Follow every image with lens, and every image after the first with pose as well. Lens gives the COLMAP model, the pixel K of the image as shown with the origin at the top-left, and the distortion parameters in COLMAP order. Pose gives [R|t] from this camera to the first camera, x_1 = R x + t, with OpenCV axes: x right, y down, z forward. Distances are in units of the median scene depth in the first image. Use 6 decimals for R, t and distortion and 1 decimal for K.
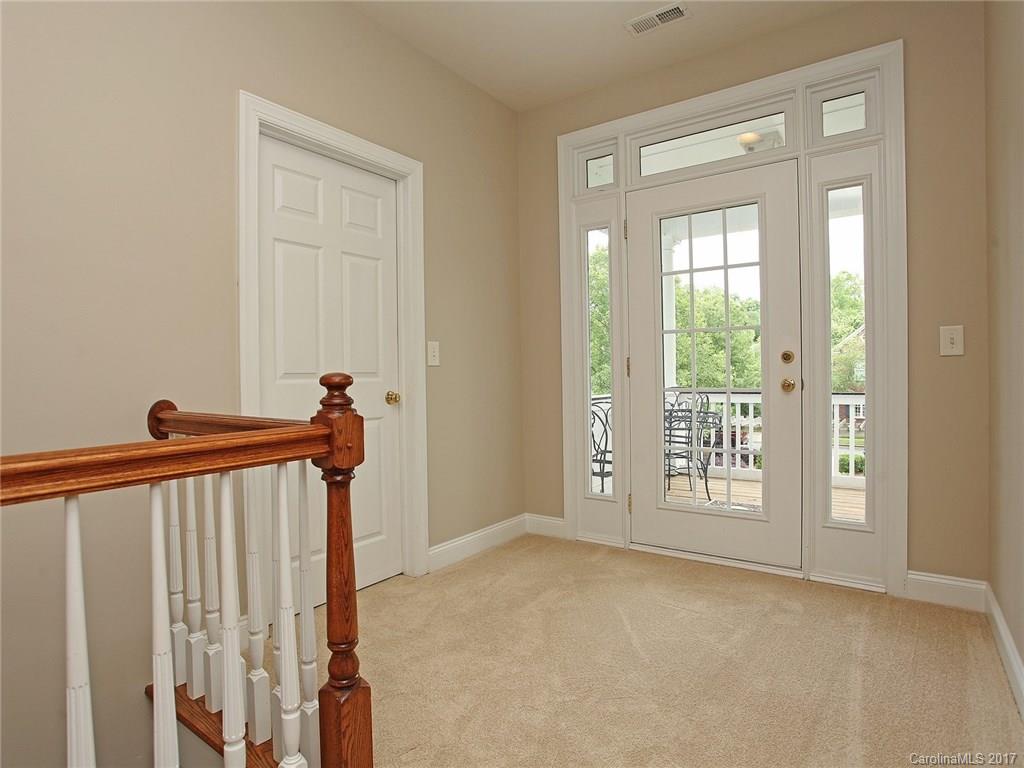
lens RADIAL K [[578.3, 0, 512.0], [0, 578.3, 384.0], [0, 0, 1]] dist [-0.007272, -0.000718]
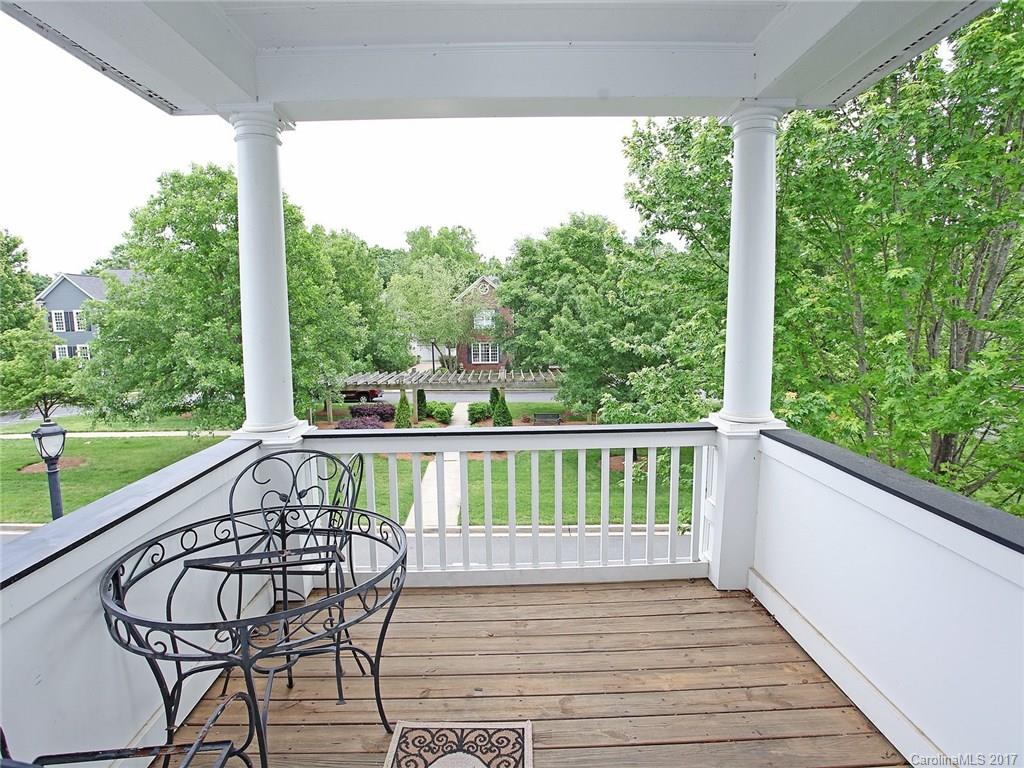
lens RADIAL K [[578.3, 0, 512.0], [0, 578.3, 384.0], [0, 0, 1]] dist [-0.007272, -0.000718]
pose [[0.814847, -0.082888, 0.573719, 0.062206], [0.029301, 0.994348, 0.102043, -0.030246], [-0.578935, -0.066339, 0.812670, 0.197551]]
